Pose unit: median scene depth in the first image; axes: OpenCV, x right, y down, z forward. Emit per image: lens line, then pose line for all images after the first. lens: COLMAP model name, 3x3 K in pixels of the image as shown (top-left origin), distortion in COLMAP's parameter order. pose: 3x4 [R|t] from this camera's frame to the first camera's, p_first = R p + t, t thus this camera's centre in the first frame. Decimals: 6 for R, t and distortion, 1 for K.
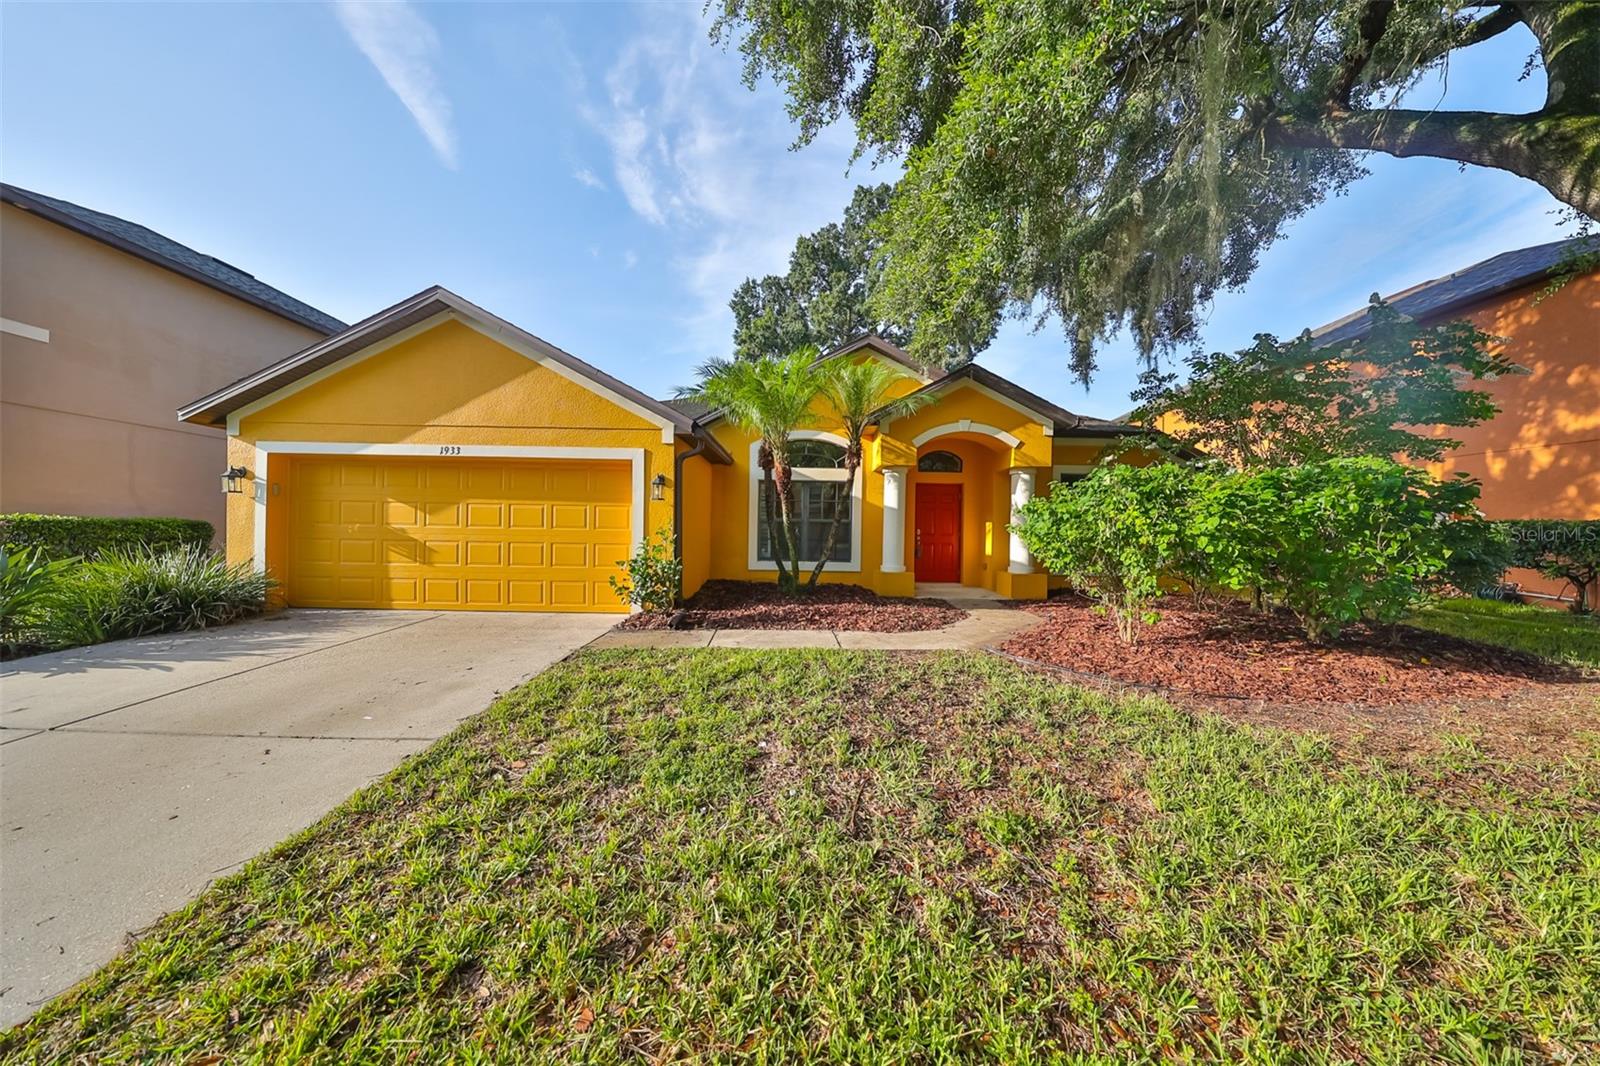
lens RADIAL K [[494.6, 0, 795.6], [0, 494.6, 534.7], [0, 0, 1]] dist [0.002009, 0.000010]
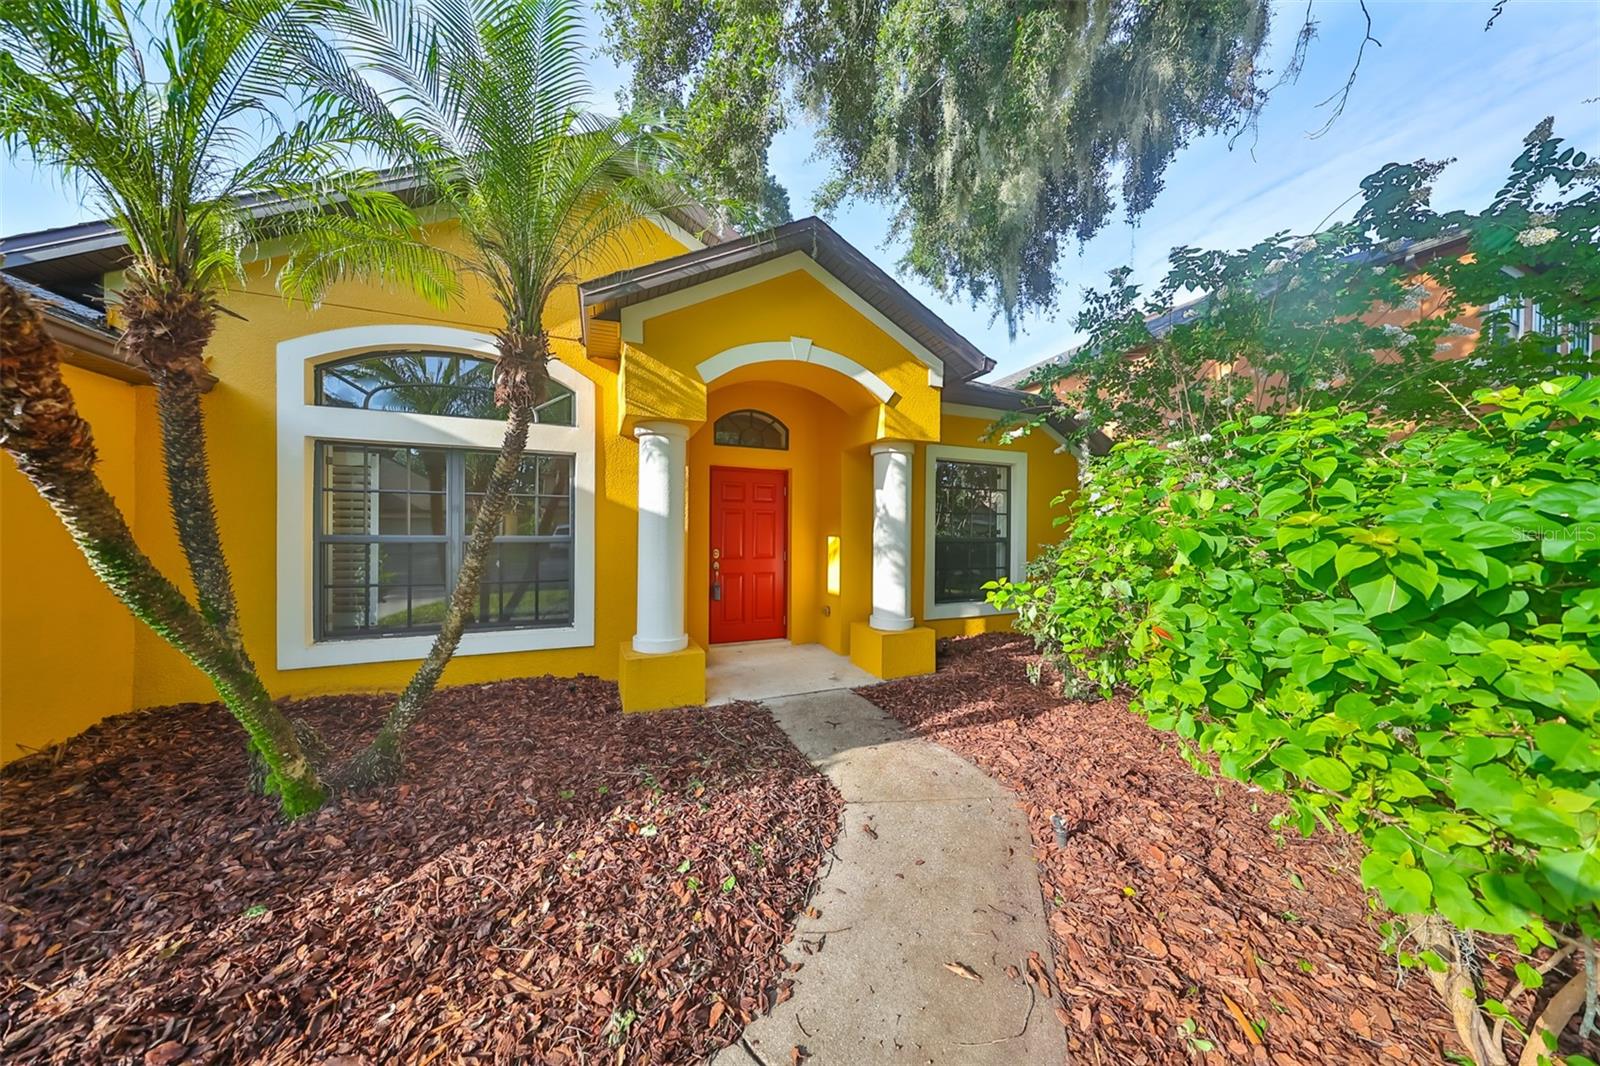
lens RADIAL K [[494.6, 0, 801.8], [0, 494.6, 532.1], [0, 0, 1]] dist [0.002009, 0.000010]
pose [[0.921186, -0.011368, 0.388958, 0.183769], [0.011158, 0.999934, 0.002800, -0.046266], [-0.388964, 0.001761, 0.921251, 0.679646]]
